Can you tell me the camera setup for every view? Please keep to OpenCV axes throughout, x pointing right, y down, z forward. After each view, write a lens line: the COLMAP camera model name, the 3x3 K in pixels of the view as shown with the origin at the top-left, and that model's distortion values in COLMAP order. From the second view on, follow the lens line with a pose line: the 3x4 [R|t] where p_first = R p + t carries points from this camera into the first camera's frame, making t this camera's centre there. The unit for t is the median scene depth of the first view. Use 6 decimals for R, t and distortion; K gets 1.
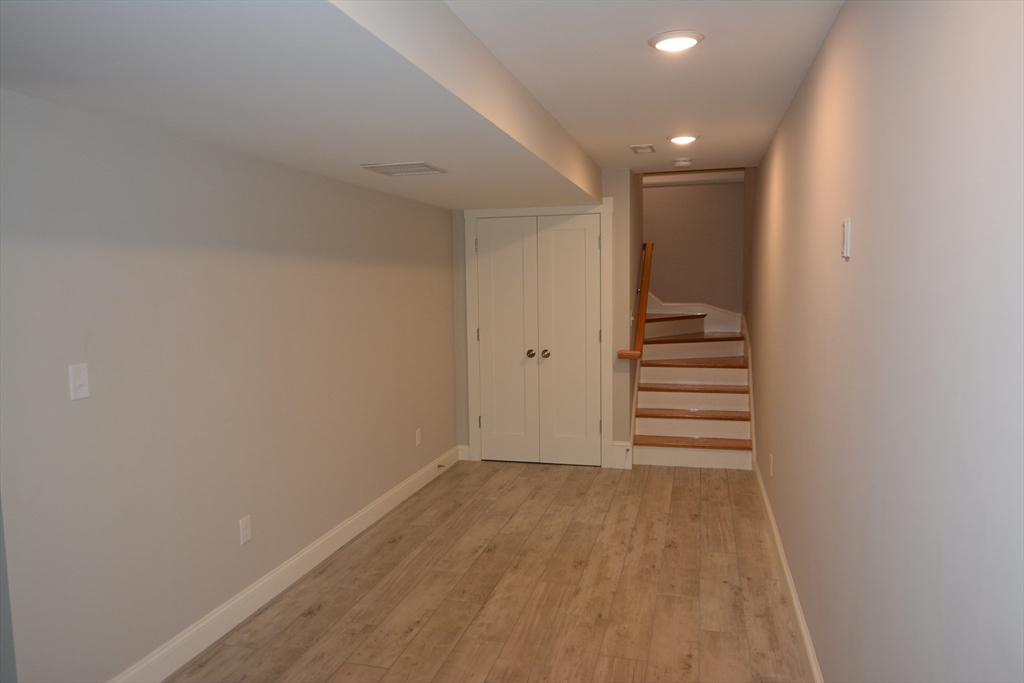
lens RADIAL K [[692.7, 0, 511.4], [0, 692.7, 342.8], [0, 0, 1]] dist [-0.008767, -0.007820]
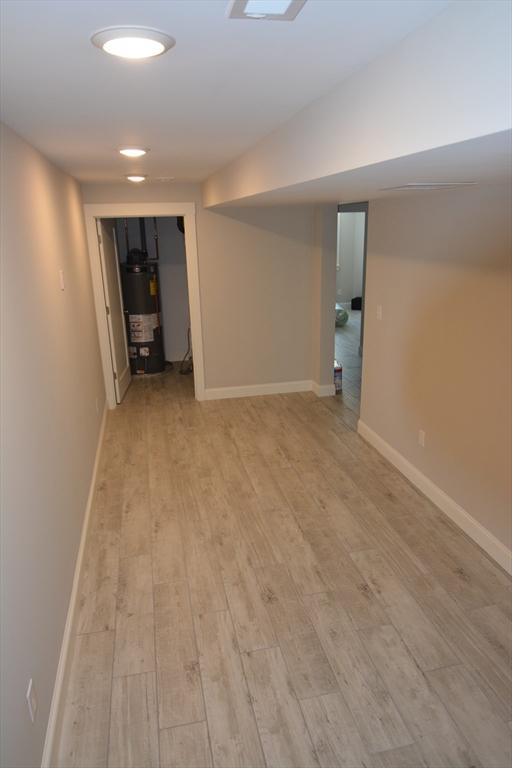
lens RADIAL K [[519.5, 0, 255.5], [0, 519.5, 383.5], [0, 0, 1]] dist [-0.008767, -0.007820]
pose [[-0.886712, 0.172135, -0.429081, 0.418070], [-0.003605, 0.925499, 0.378734, -0.278776], [0.462308, 0.337375, -0.820030, 1.616035]]
